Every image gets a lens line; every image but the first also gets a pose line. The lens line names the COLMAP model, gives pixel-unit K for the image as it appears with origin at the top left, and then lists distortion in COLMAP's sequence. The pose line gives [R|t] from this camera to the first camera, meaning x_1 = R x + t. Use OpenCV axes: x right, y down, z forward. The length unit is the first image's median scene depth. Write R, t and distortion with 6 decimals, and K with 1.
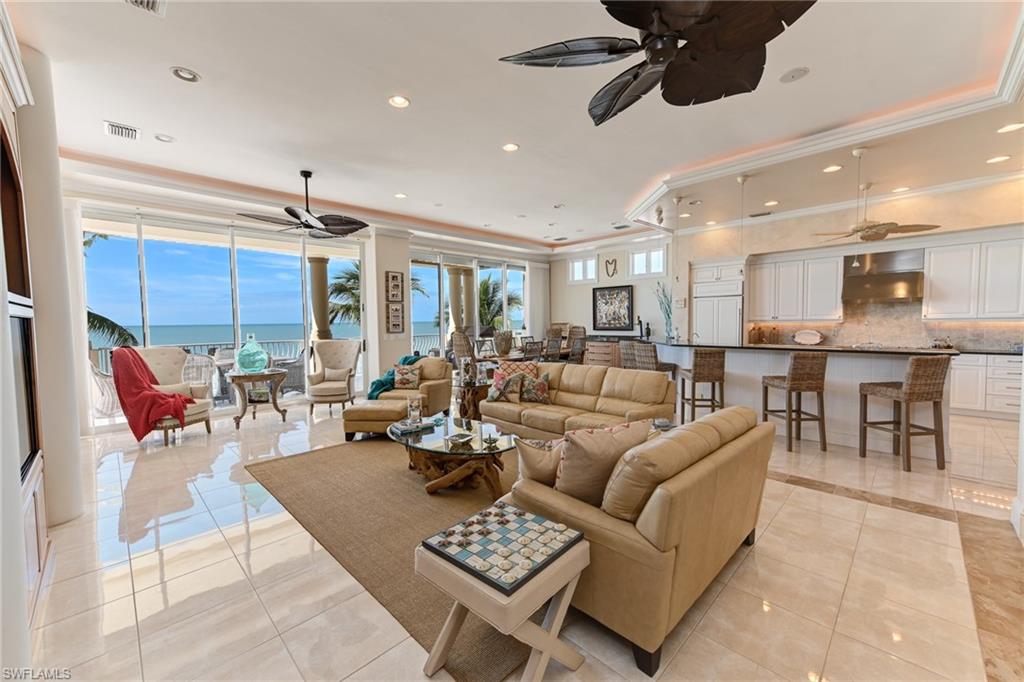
lens RADIAL K [[401.2, 0, 512.5], [0, 401.2, 339.3], [0, 0, 1]] dist [0.015261, 0.000073]
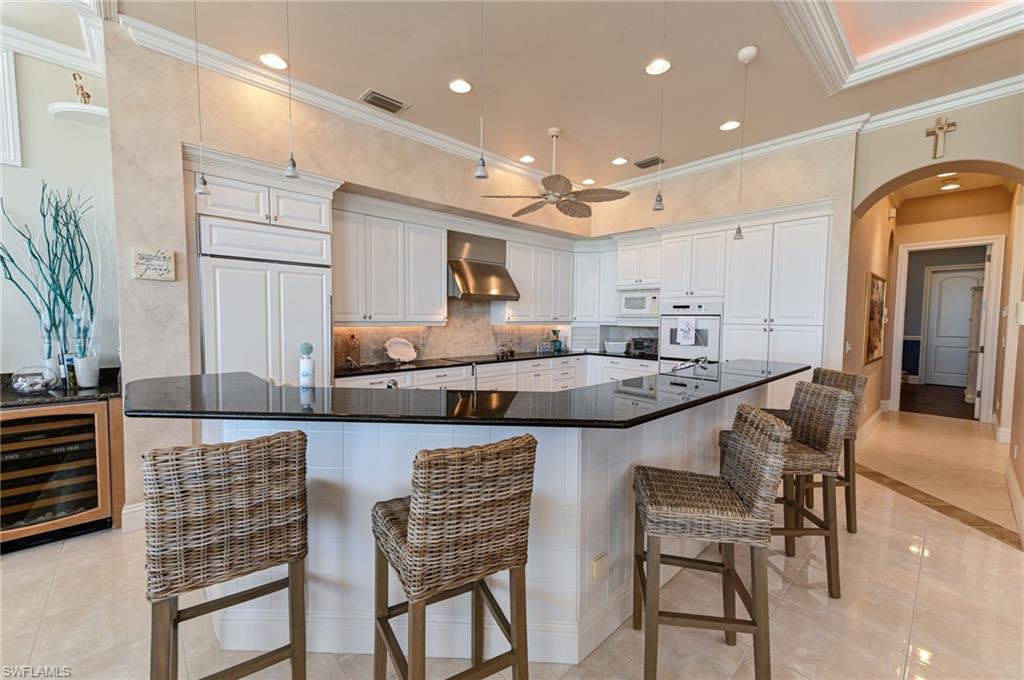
lens RADIAL K [[409.1, 0, 512.0], [0, 409.1, 340.0], [0, 0, 1]] dist [0.017701, 0.000187]
pose [[0.038793, -0.038233, 0.998516, 0.102319], [0.039213, 0.998556, 0.036711, -0.033611], [-0.998478, 0.037731, 0.040236, 0.748340]]
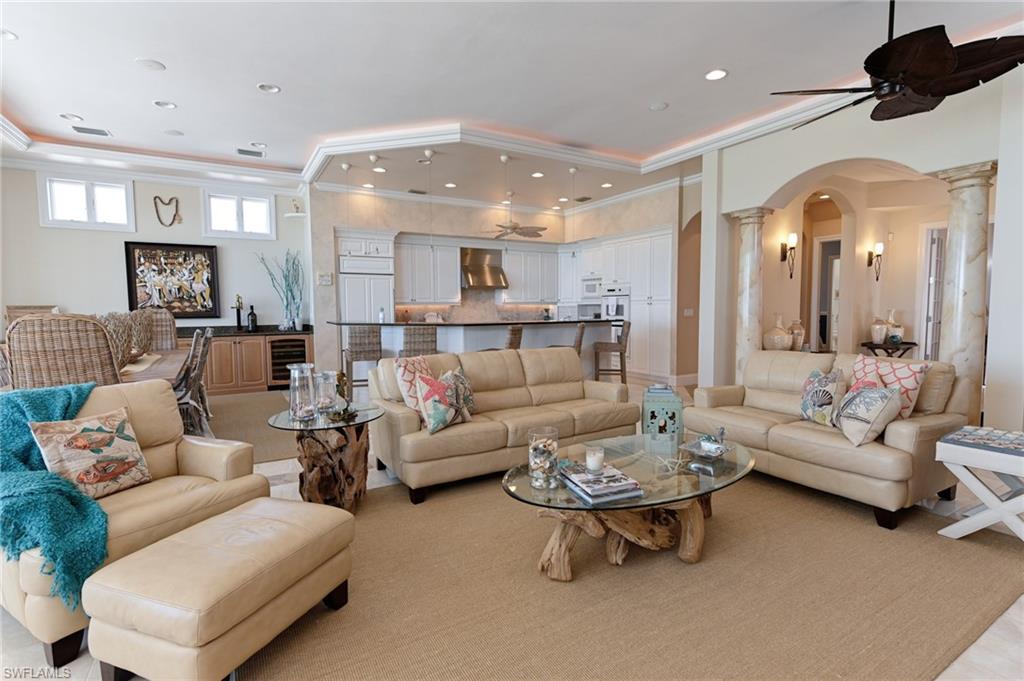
lens RADIAL K [[478.7, 0, 507.6], [0, 478.7, 340.2], [0, 0, 1]] dist [0.001182, 0.000244]
pose [[0.253223, -0.053396, 0.965933, -0.403878], [0.050838, 0.997830, 0.041832, 0.006292], [-0.966071, 0.038513, 0.255388, 0.461468]]
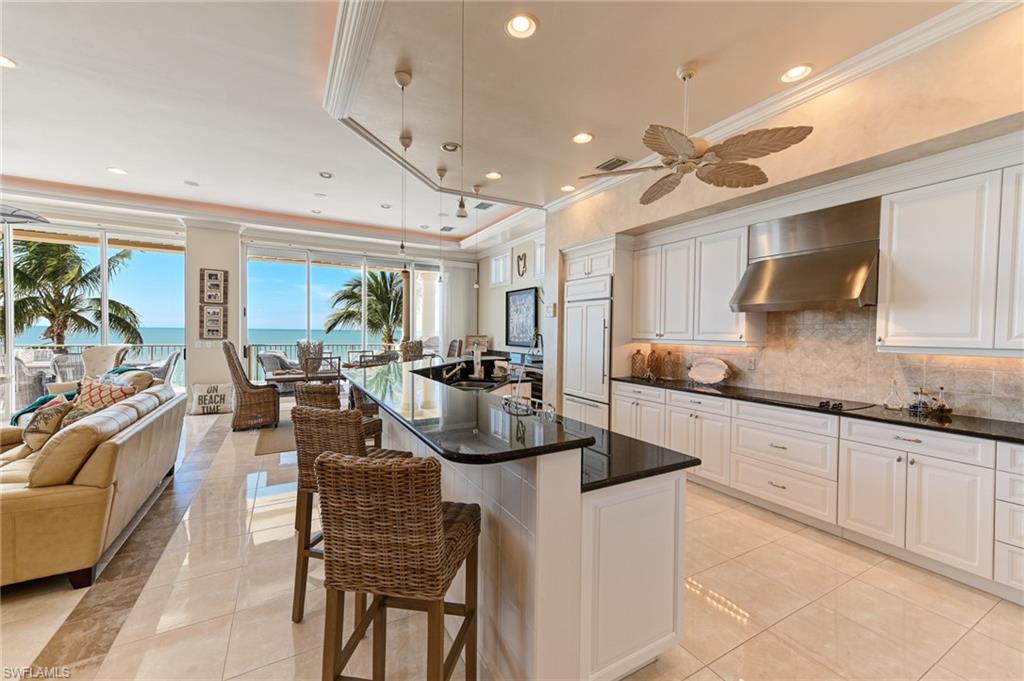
lens RADIAL K [[401.4, 0, 509.2], [0, 401.4, 340.7], [0, 0, 1]] dist [0.014054, -0.000037]
pose [[0.961302, 0.033865, -0.273408, 0.569560], [-0.040639, 0.998990, -0.019150, -0.023376], [0.272483, 0.029520, 0.961708, 0.340217]]
